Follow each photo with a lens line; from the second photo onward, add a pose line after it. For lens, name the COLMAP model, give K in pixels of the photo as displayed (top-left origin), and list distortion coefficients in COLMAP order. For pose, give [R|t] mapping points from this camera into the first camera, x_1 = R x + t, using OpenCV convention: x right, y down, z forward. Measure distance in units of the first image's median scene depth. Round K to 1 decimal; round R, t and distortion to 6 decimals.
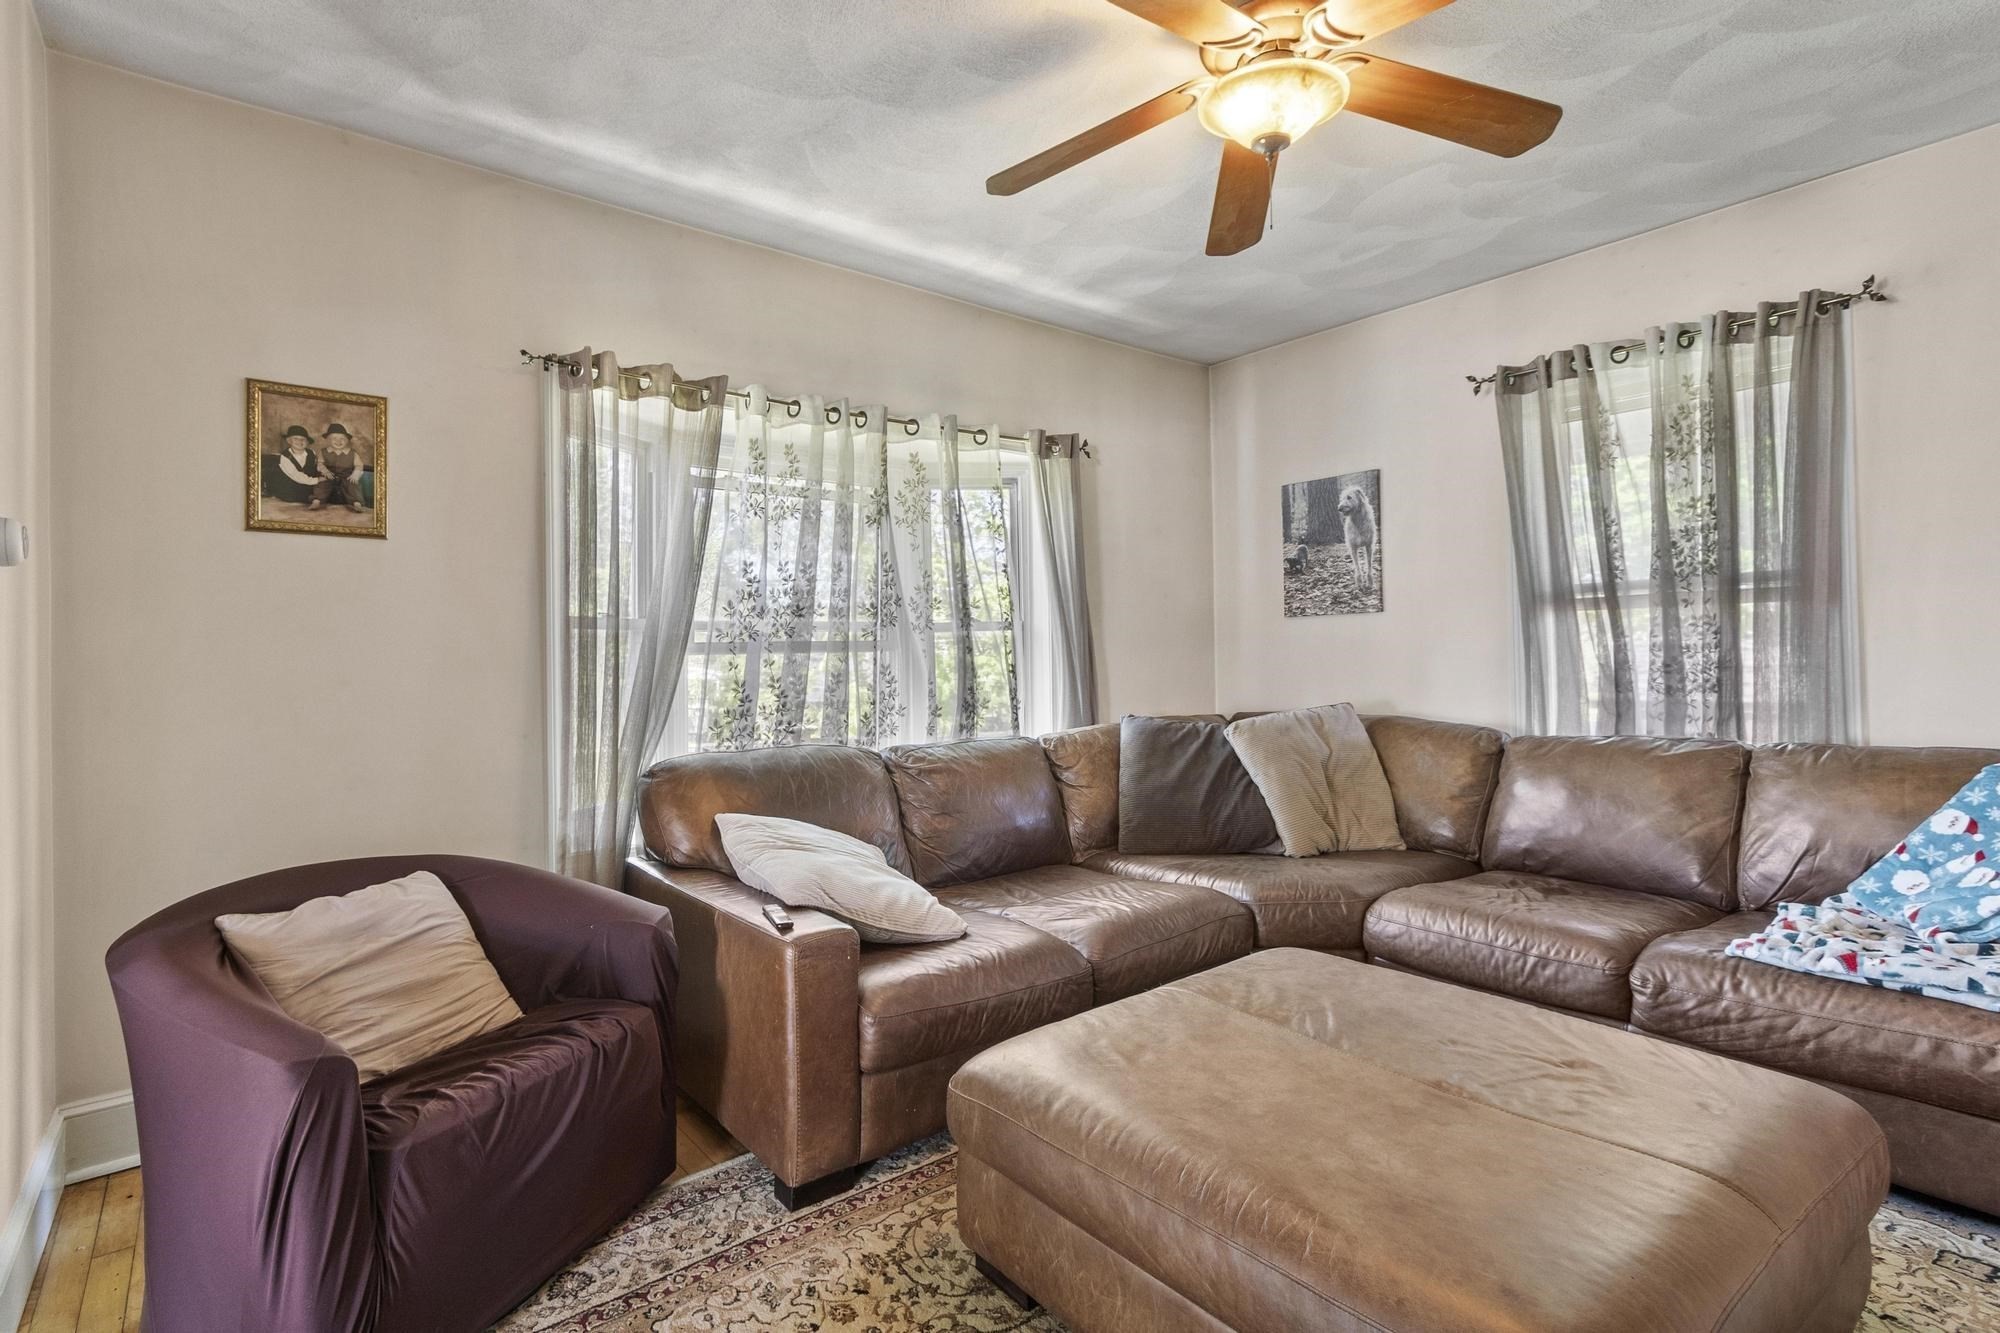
lens RADIAL K [[912.6, 0, 919.1], [0, 912.6, 654.4], [0, 0, 1]] dist [-0.001008, -0.000328]
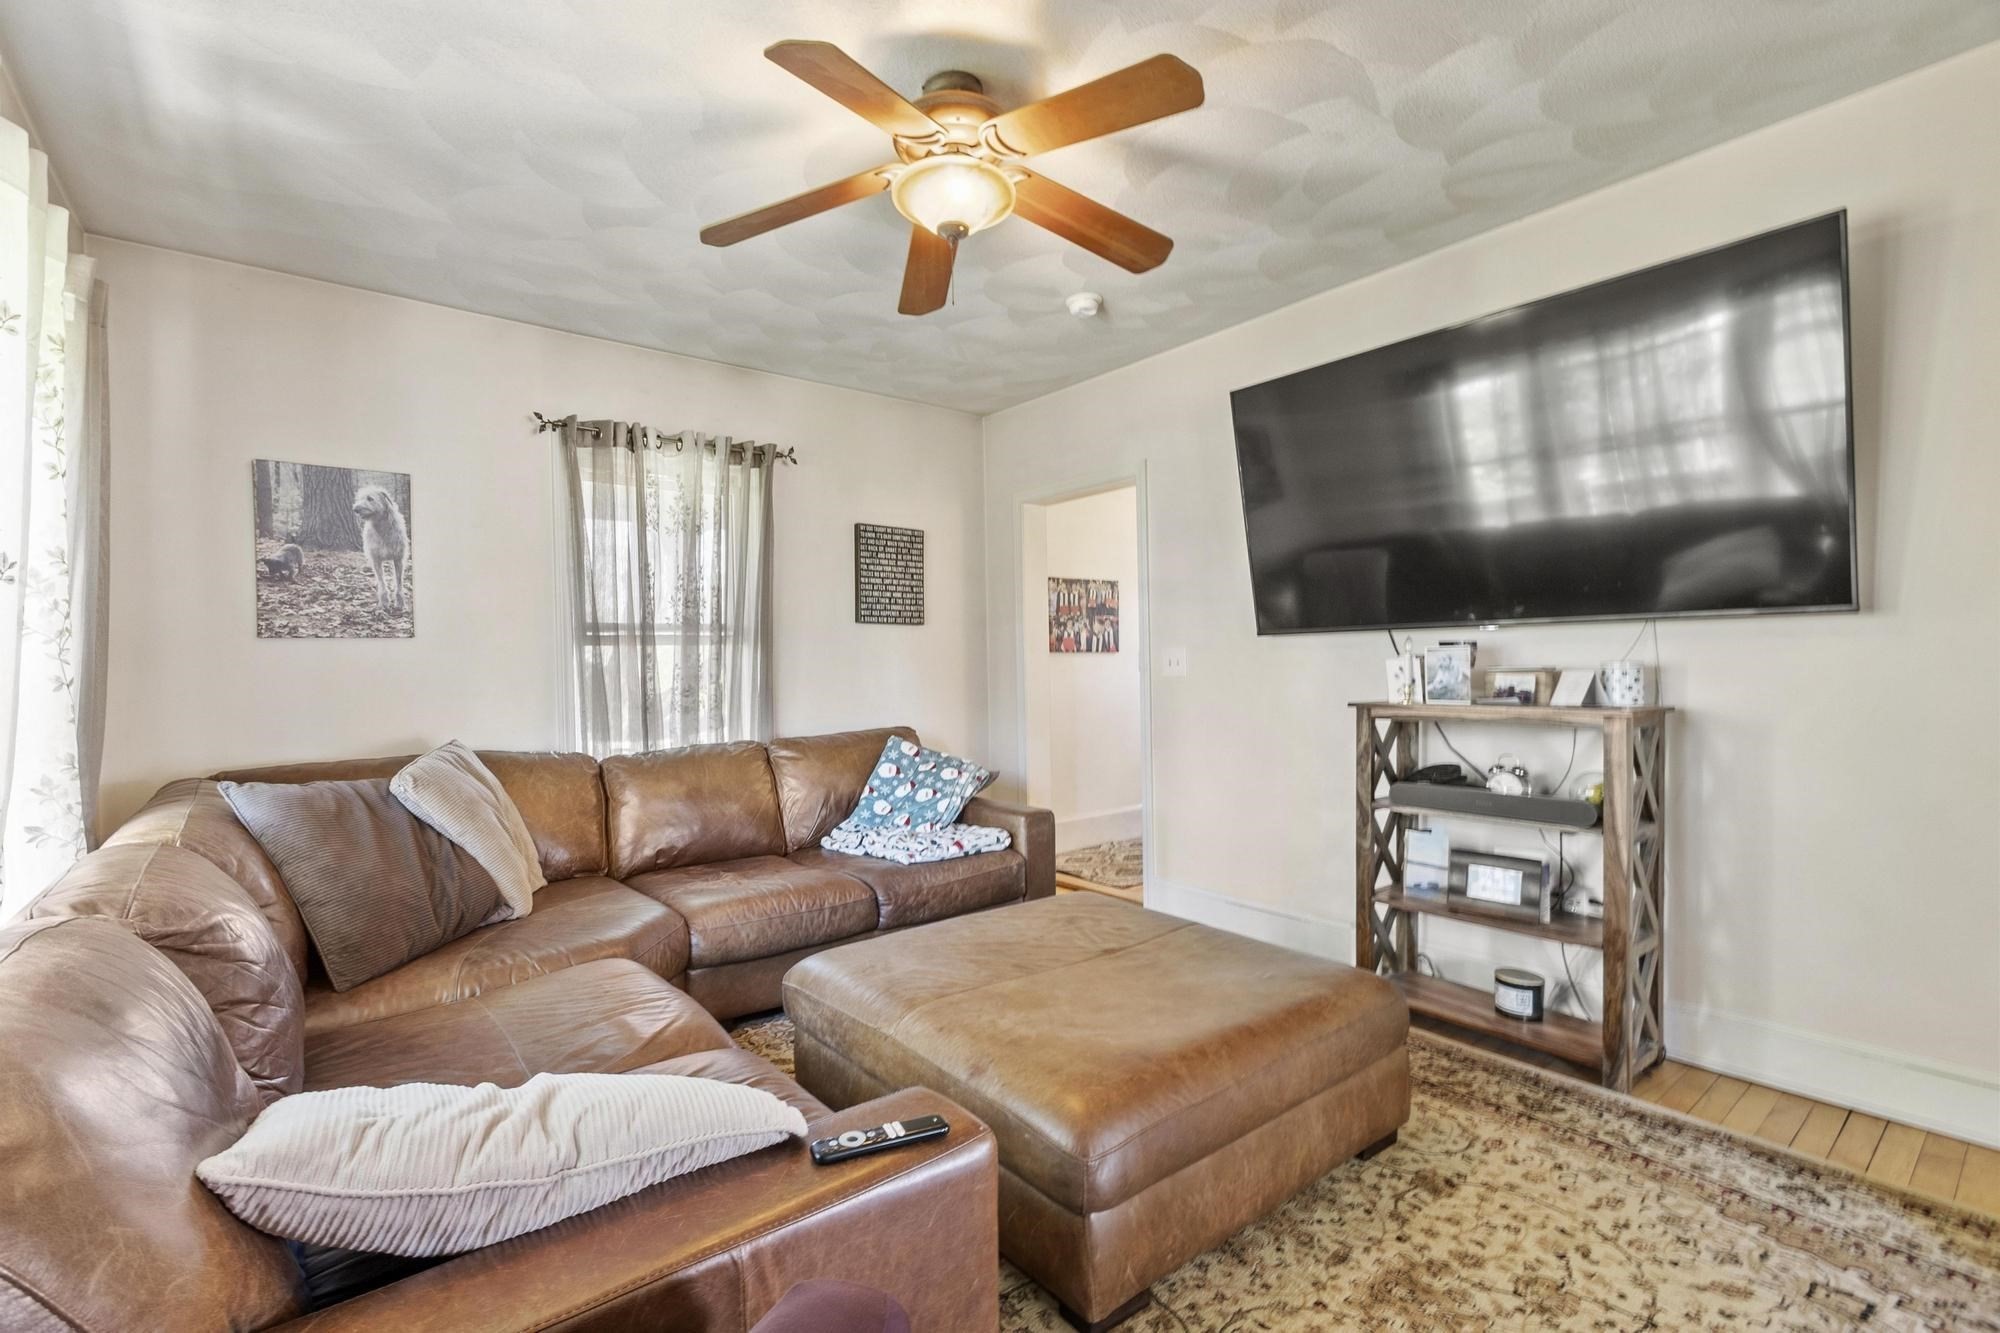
lens RADIAL K [[897.3, 0, 976.3], [0, 897.3, 662.9], [0, 0, 1]] dist [0.000368, 0.000169]
pose [[-0.027041, 0.020005, 0.999434, -0.367507], [0.019021, 0.999629, -0.019494, 0.004741], [-0.999453, 0.018483, -0.027412, 0.480896]]
